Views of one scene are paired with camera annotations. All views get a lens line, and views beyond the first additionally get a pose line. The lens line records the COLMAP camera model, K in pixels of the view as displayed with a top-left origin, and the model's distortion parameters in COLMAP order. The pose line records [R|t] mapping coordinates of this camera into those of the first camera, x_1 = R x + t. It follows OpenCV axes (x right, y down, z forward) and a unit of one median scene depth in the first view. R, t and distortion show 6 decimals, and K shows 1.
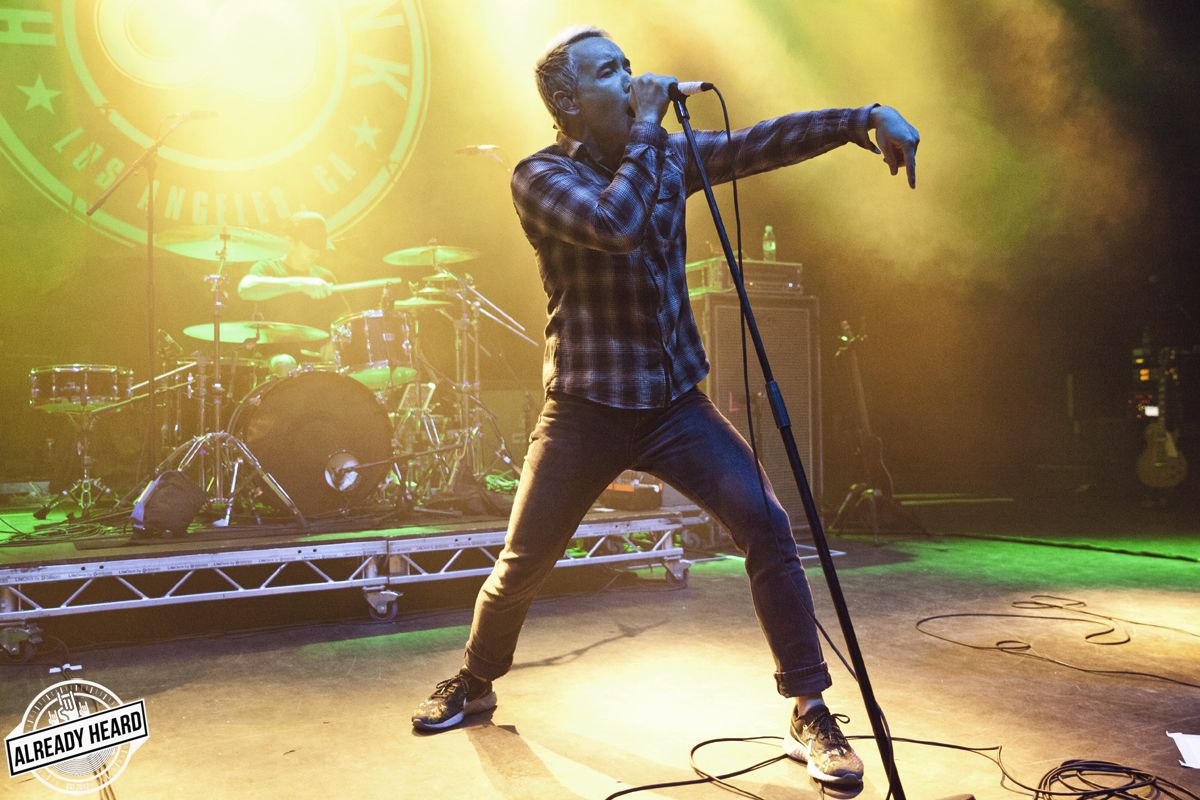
lens RADIAL K [[1117.0, 0, 676.0], [0, 1117.0, 383.9], [0, 0, 1]] dist [-0.095567, 0.136726]
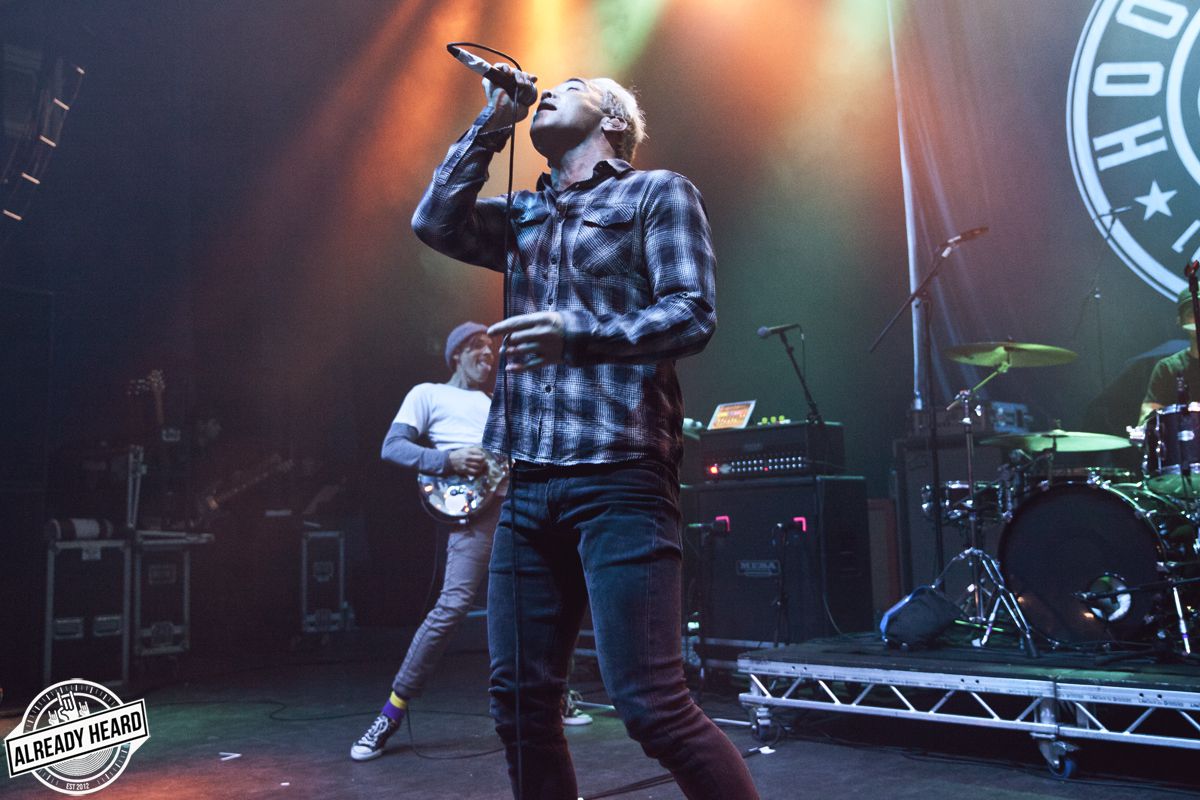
lens RADIAL K [[1164.1, 0, 590.8], [0, 1164.1, 355.5], [0, 0, 1]] dist [-0.089992, 0.121275]
pose [[0.242657, -0.131156, -0.961205, 0.484558], [0.034658, 0.991358, -0.126521, -0.009186], [0.969493, -0.002613, 0.245105, 0.384985]]
